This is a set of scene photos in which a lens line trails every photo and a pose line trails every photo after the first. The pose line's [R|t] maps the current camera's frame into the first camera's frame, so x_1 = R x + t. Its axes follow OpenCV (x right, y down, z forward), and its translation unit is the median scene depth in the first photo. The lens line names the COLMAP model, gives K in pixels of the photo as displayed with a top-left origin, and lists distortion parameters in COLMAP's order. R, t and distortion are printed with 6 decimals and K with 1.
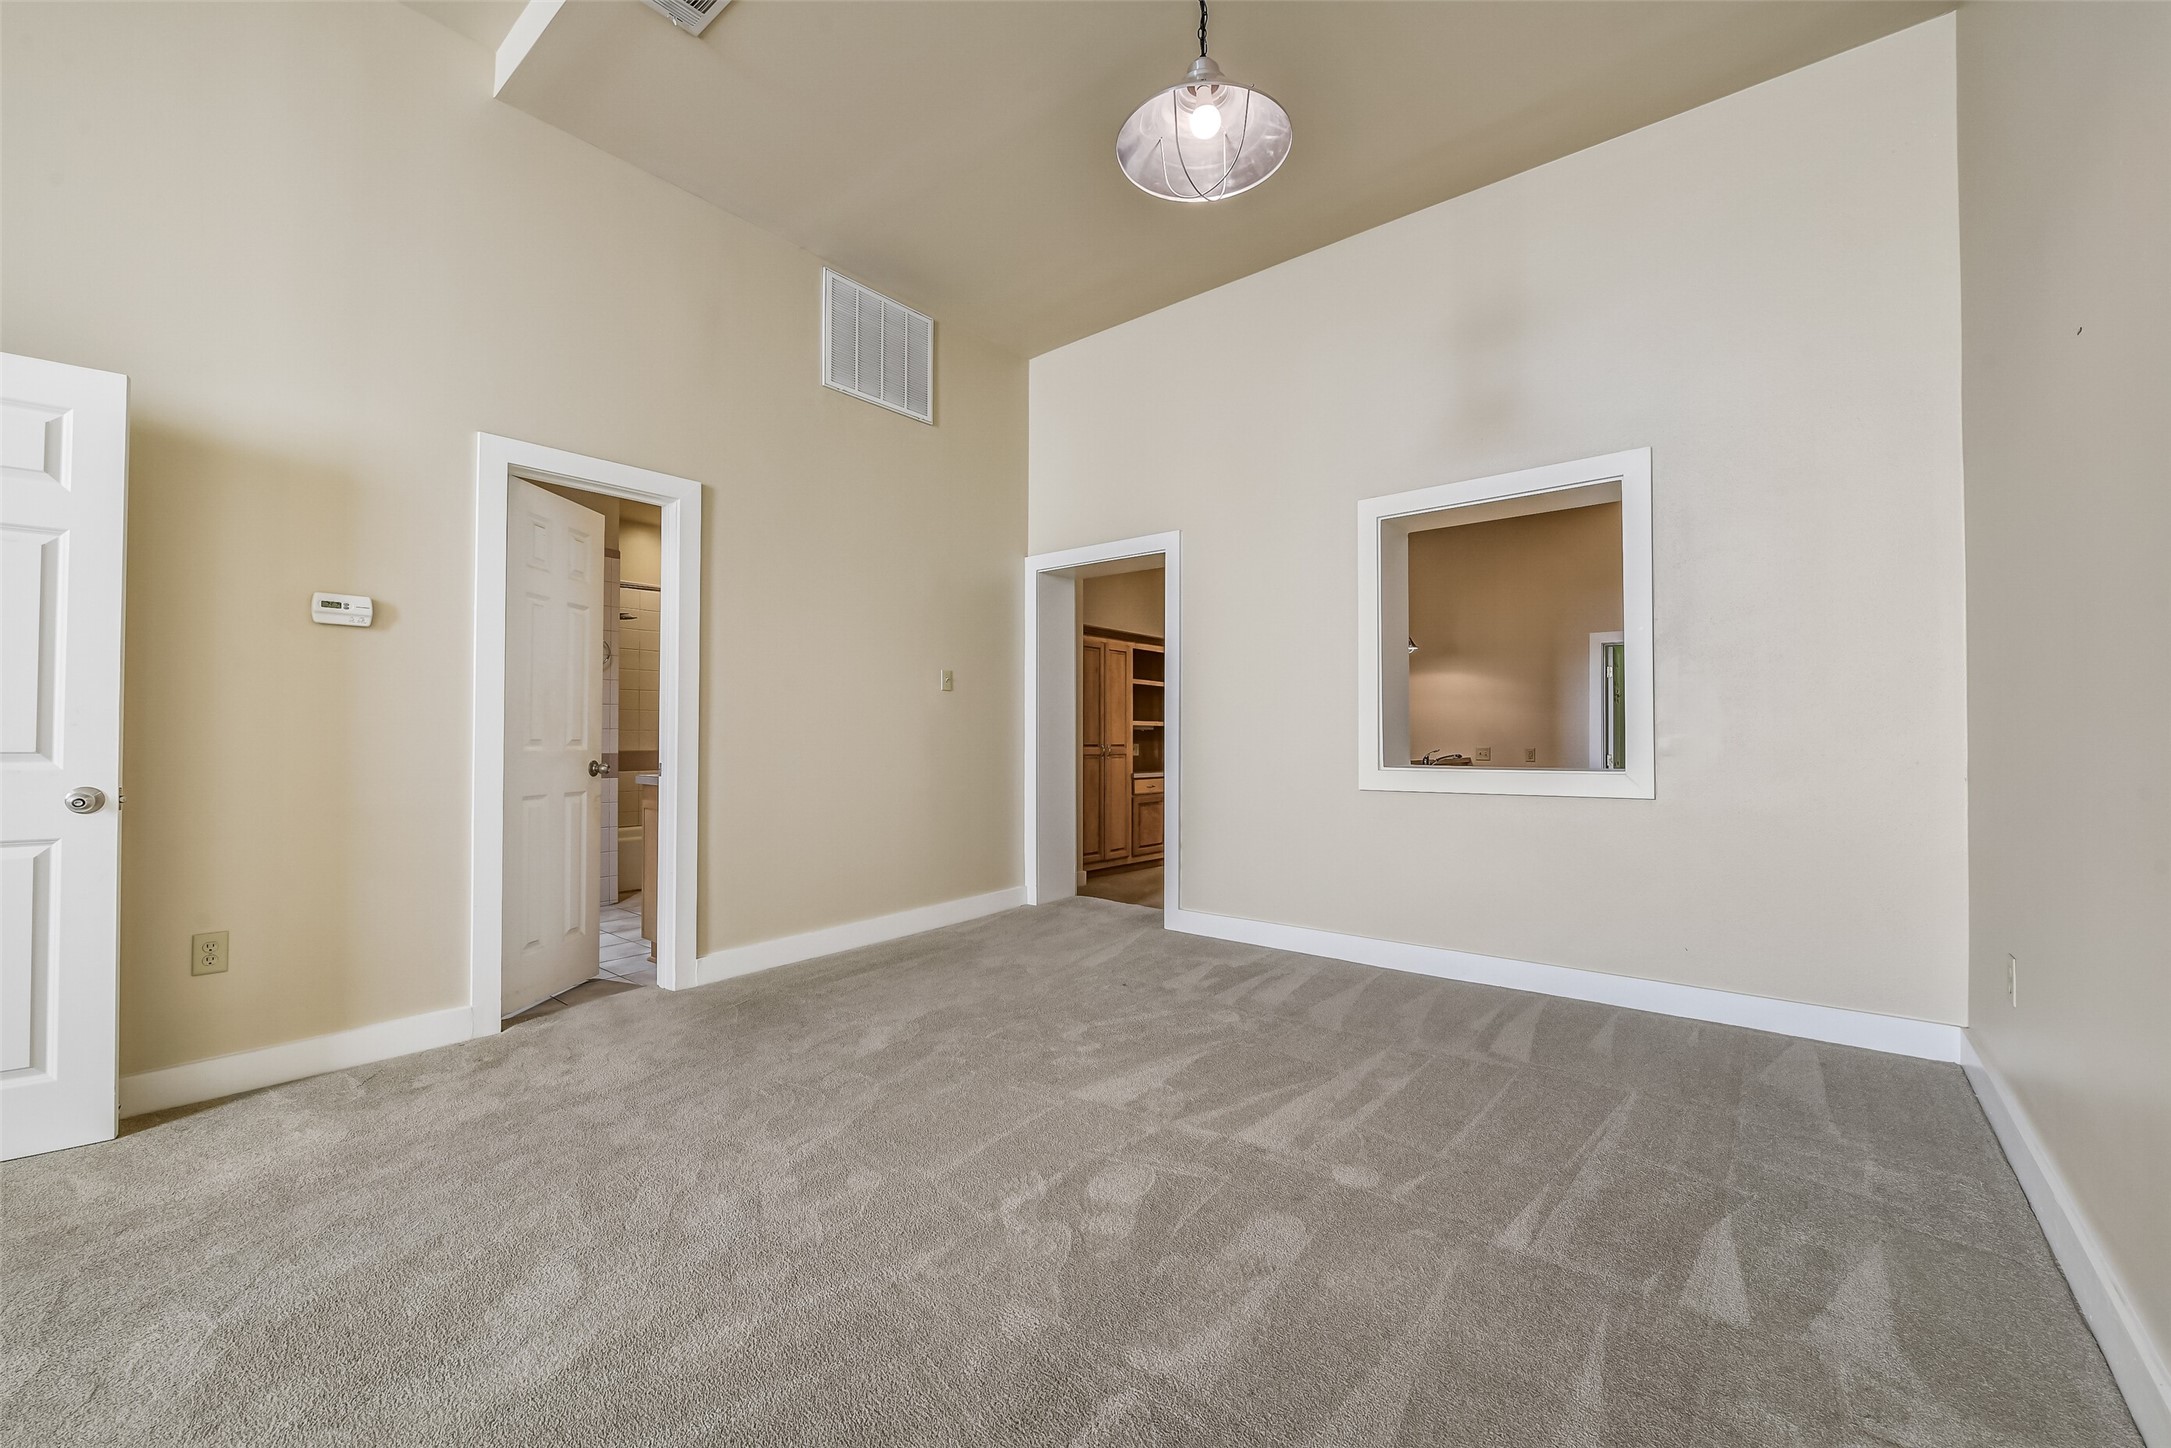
lens RADIAL K [[870.9, 0, 1091.8], [0, 870.9, 729.4], [0, 0, 1]] dist [-0.008564, -0.000189]
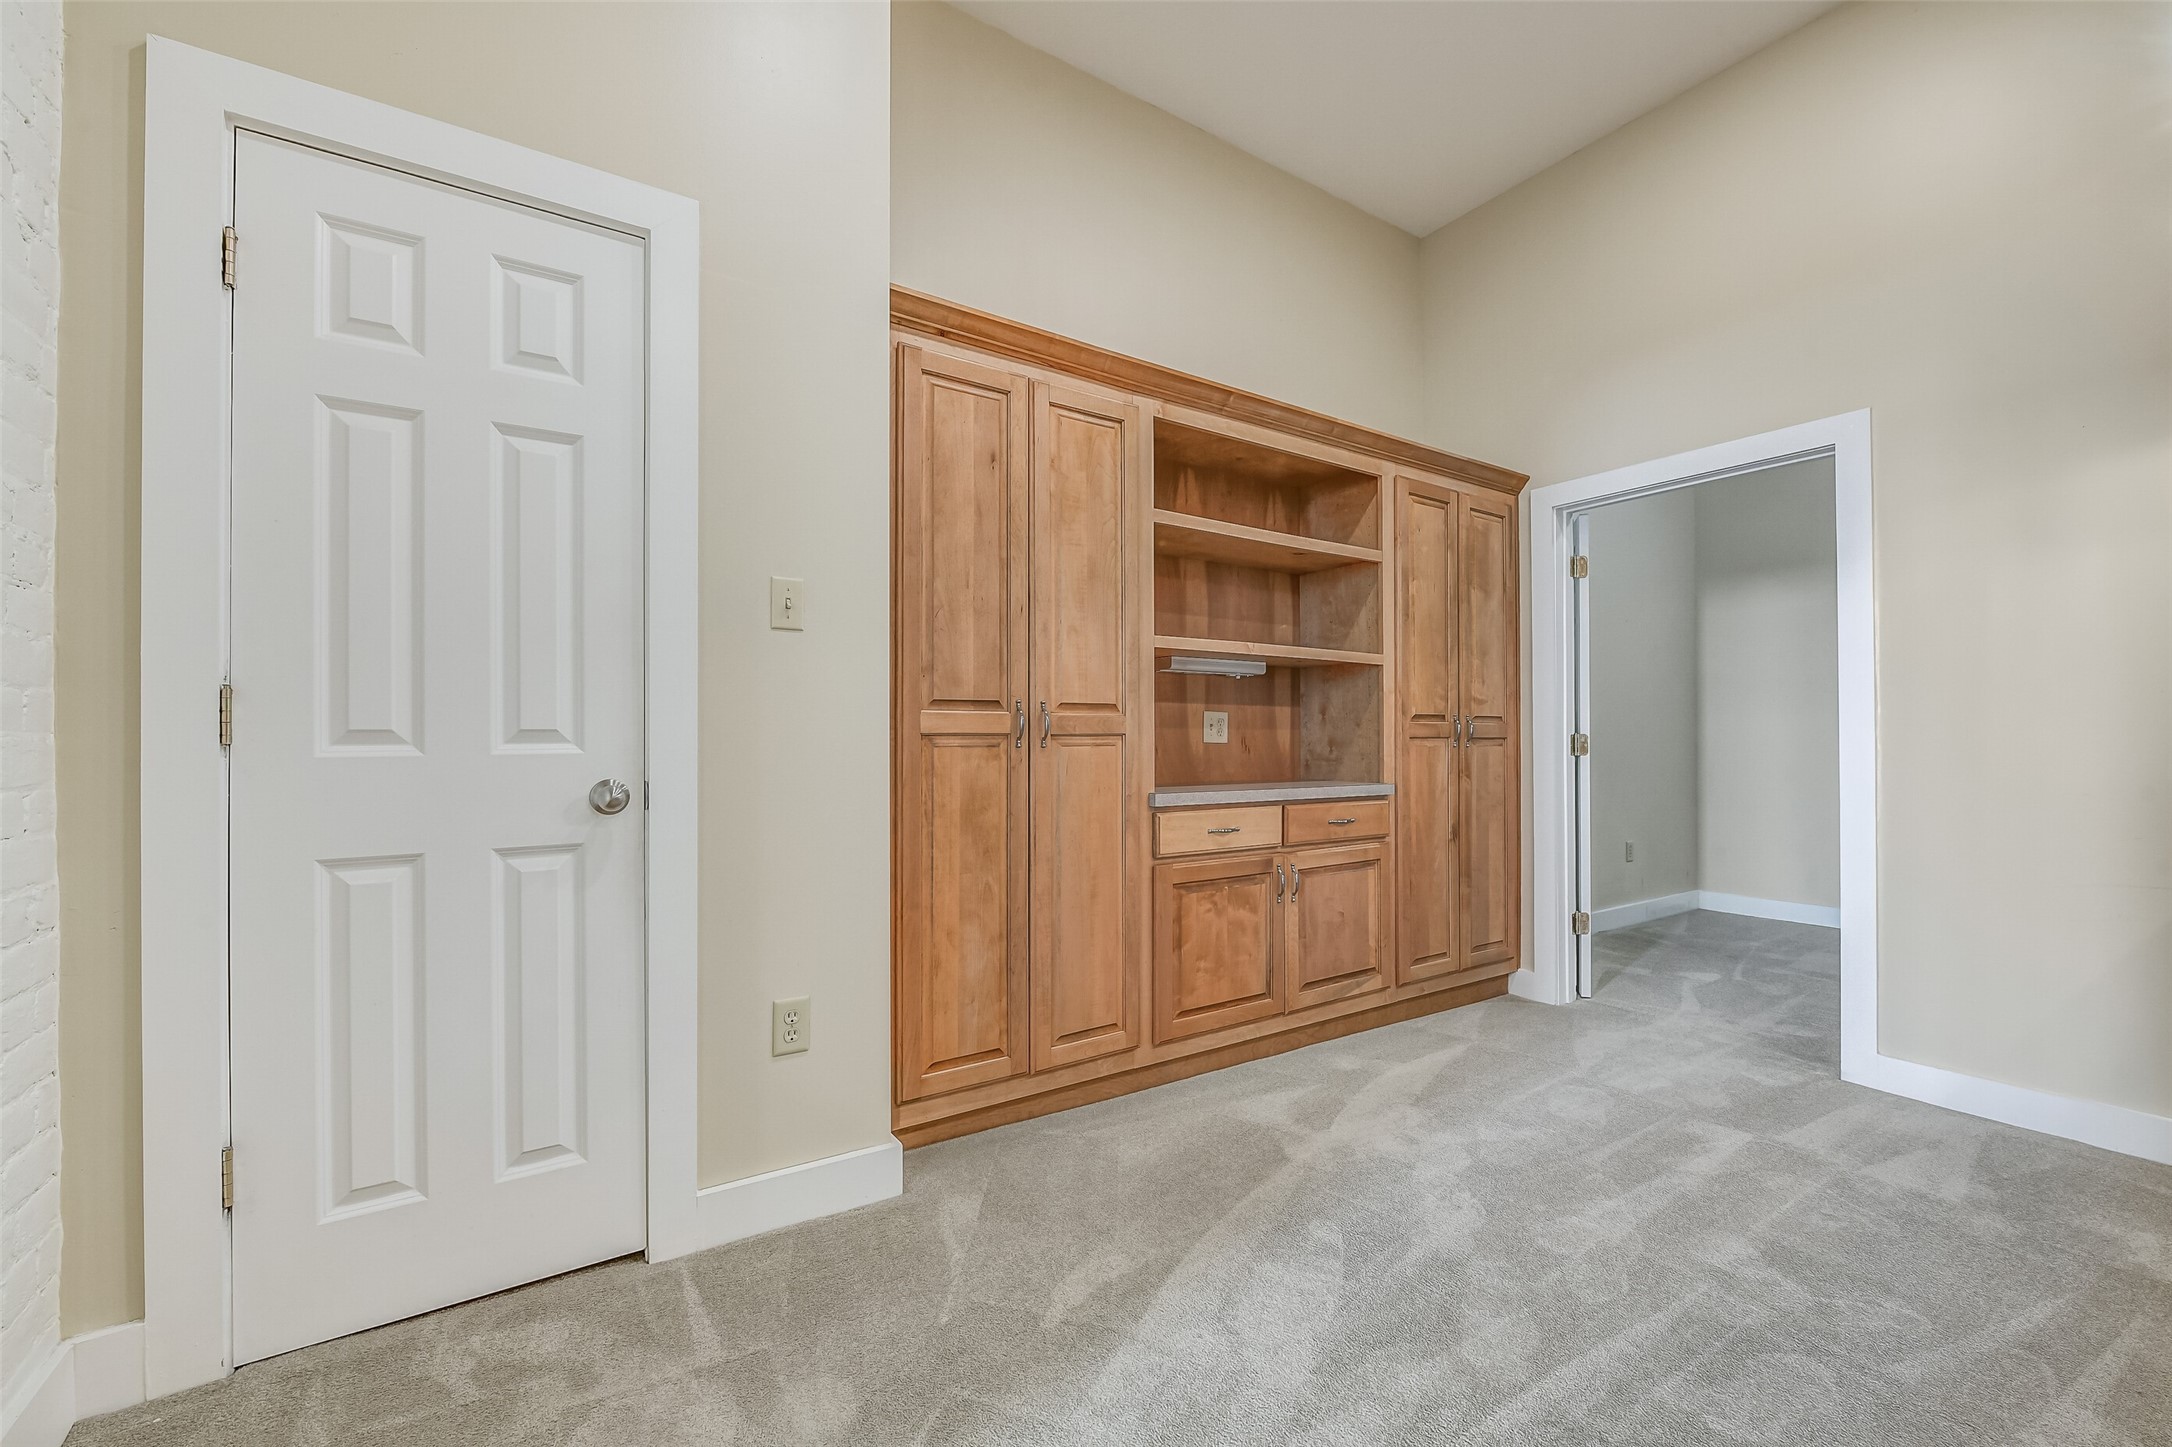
lens RADIAL K [[882.3, 0, 1092.1], [0, 882.3, 739.3], [0, 0, 1]] dist [0.001834, -0.008667]
pose [[0.954778, -0.003304, -0.297302, 0.345831], [0.005766, 0.999956, 0.007406, 0.076689], [0.297264, -0.008785, 0.954755, 1.873832]]
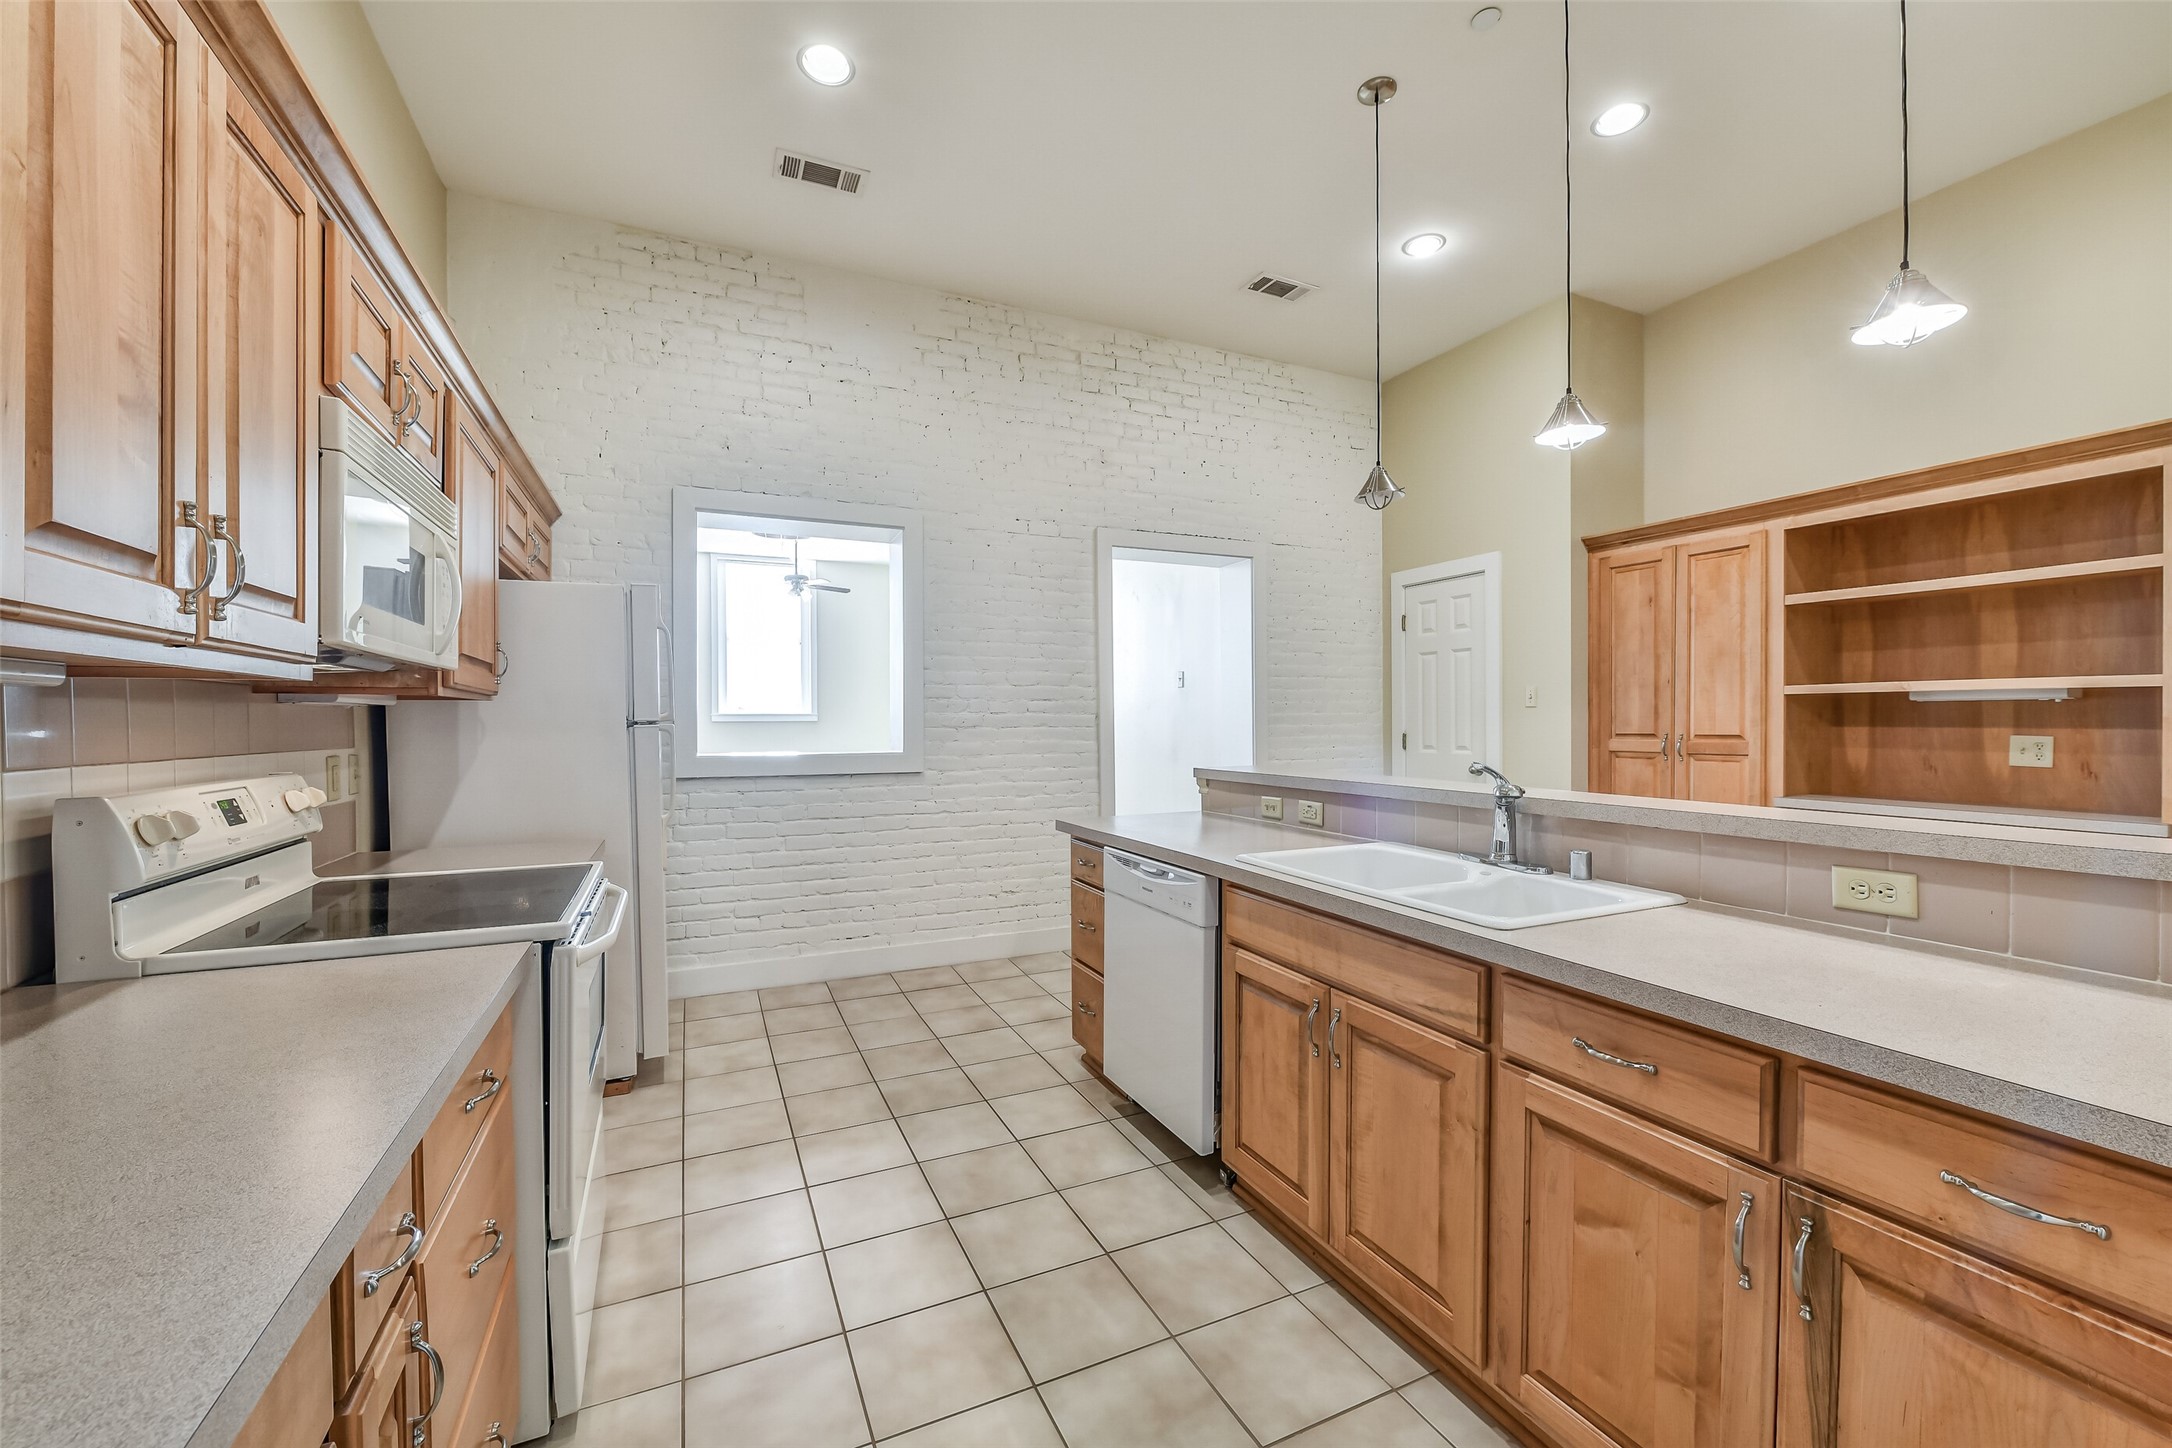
lens RADIAL K [[882.3, 0, 1092.1], [0, 882.3, 739.8], [0, 0, 1]] dist [0.001834, -0.008667]
pose [[-0.434683, 0.013319, -0.900485, 1.768915], [0.006451, 0.999911, 0.011675, 0.033023], [0.900560, -0.000734, -0.434730, 2.429092]]
